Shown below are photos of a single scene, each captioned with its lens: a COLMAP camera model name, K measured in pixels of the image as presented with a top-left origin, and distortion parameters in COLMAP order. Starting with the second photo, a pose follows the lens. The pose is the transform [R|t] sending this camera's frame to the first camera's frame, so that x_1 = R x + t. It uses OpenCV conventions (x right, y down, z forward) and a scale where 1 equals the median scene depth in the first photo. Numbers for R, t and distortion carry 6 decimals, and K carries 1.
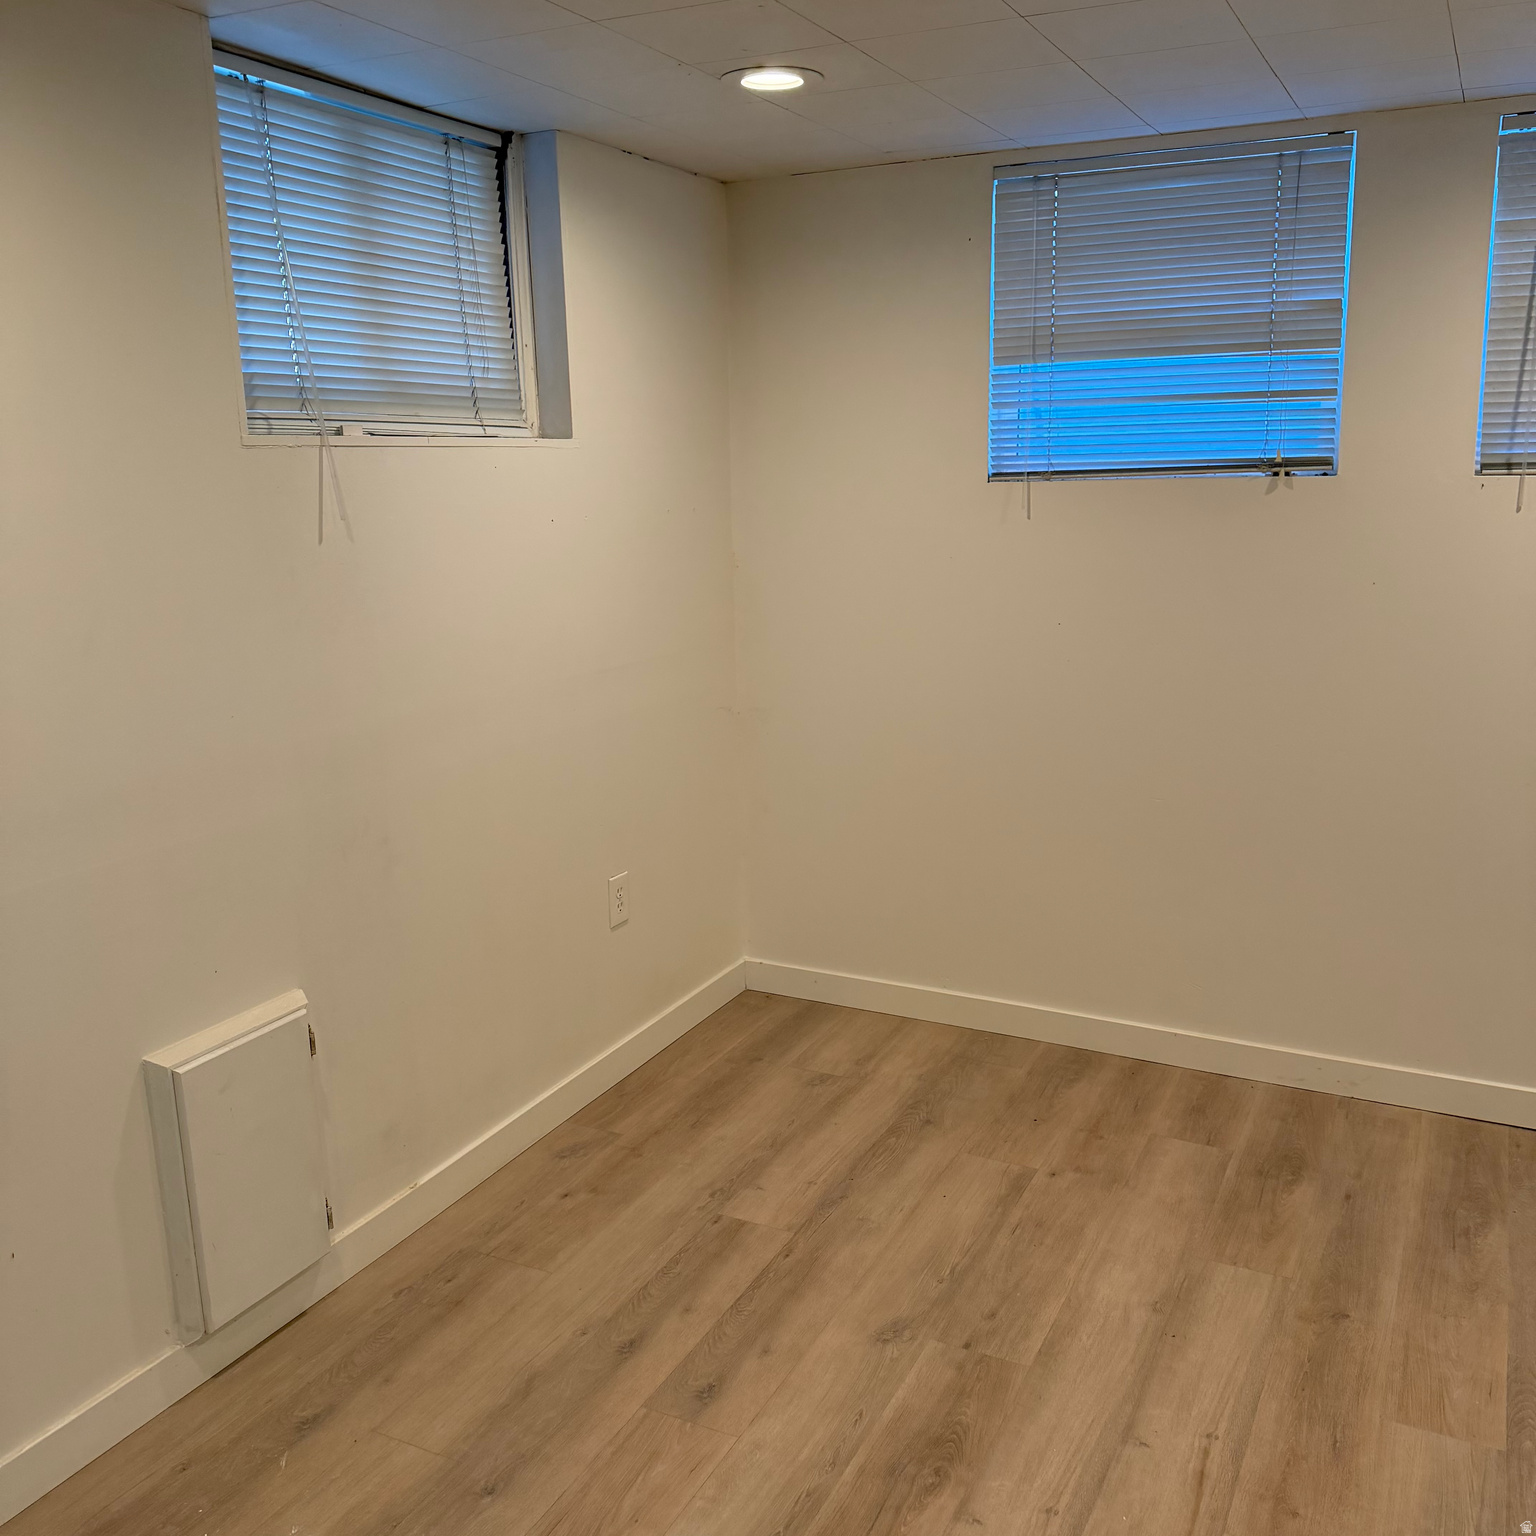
lens RADIAL K [[1441.2, 0, 761.4], [0, 1441.2, 760.2], [0, 0, 1]] dist [0.143250, -0.260152]
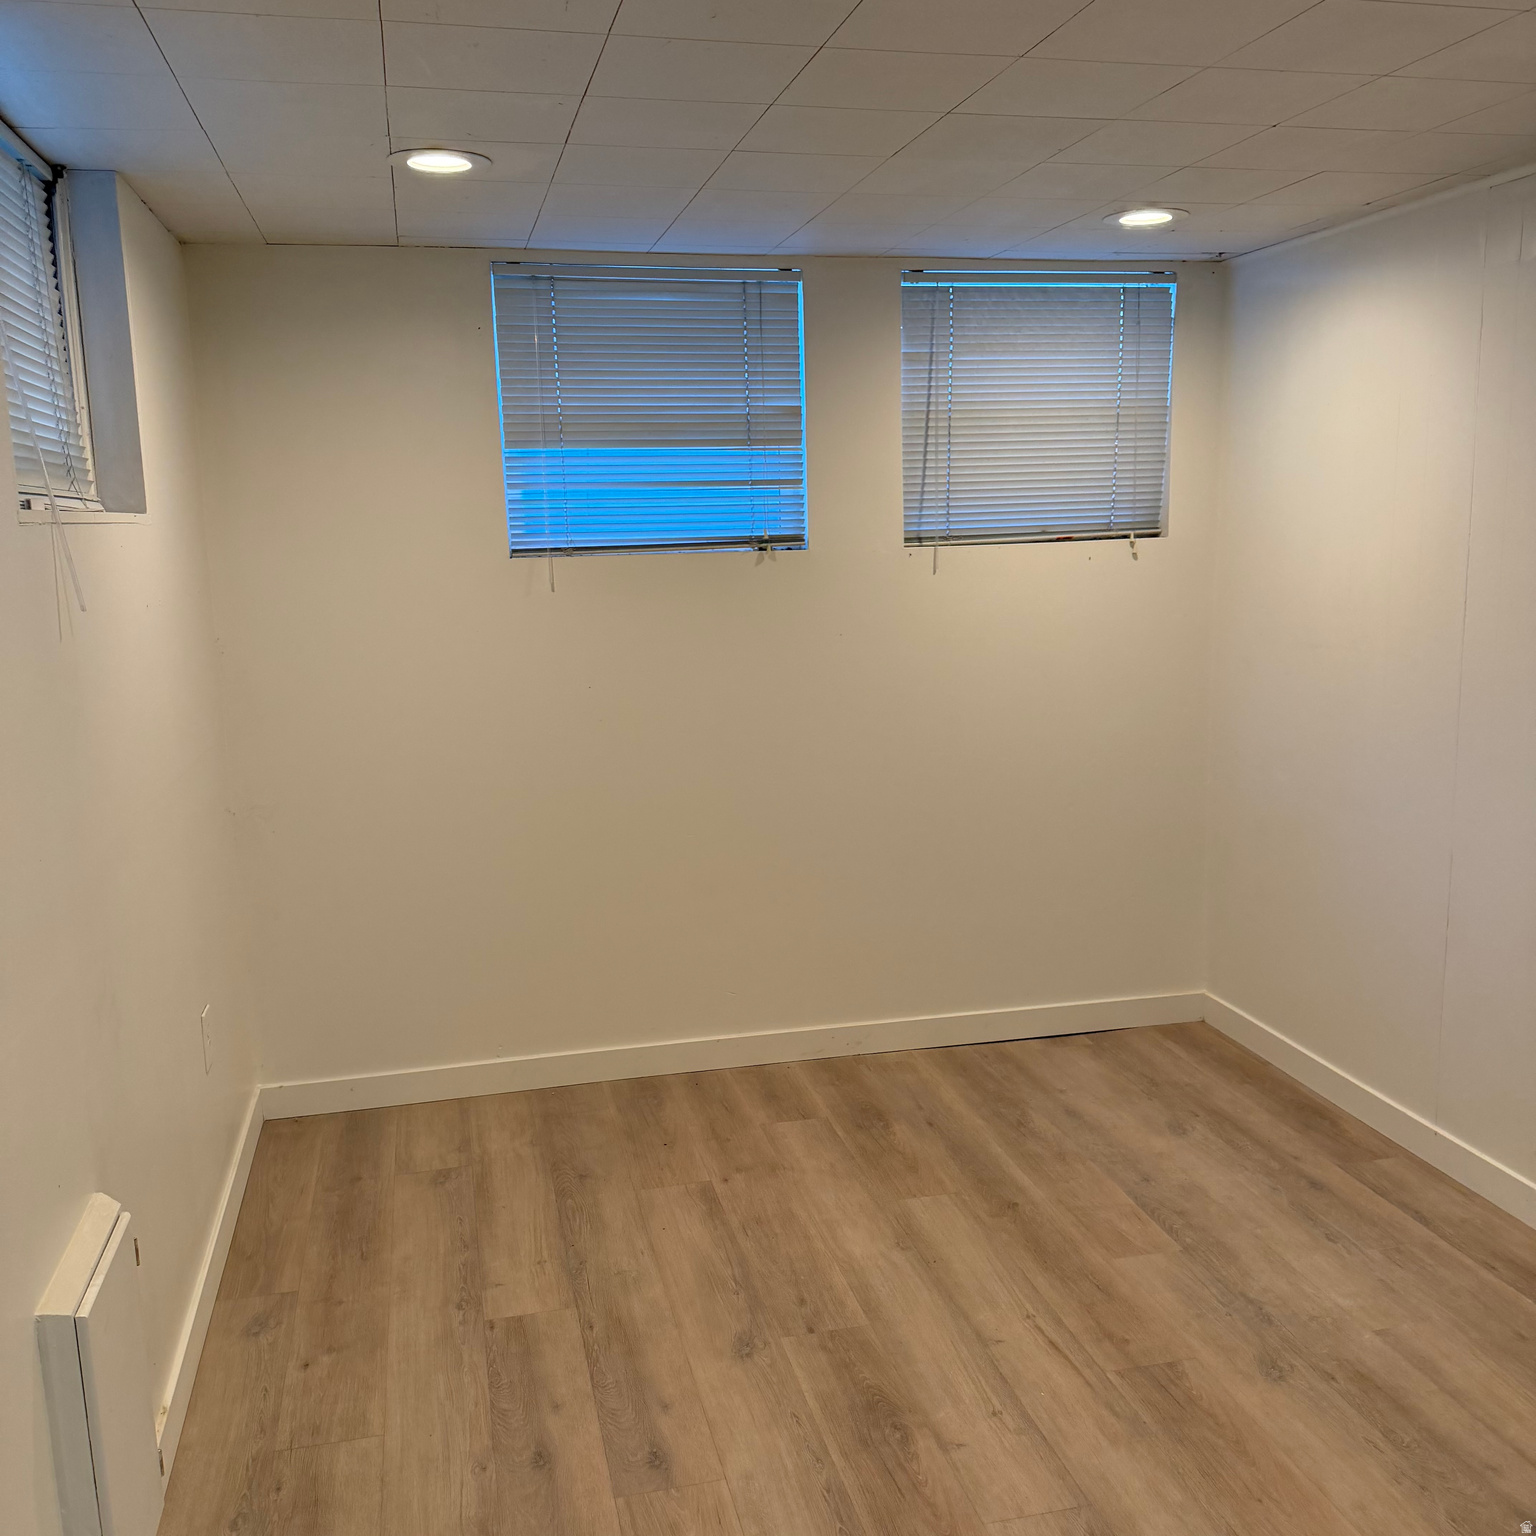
lens RADIAL K [[1441.2, 0, 761.4], [0, 1441.2, 760.2], [0, 0, 1]] dist [0.143250, -0.260152]
pose [[0.769481, -0.105655, 0.629870, -0.435584], [0.141110, 0.989974, -0.006329, -0.017900], [-0.622886, 0.093751, 0.776675, 0.106285]]
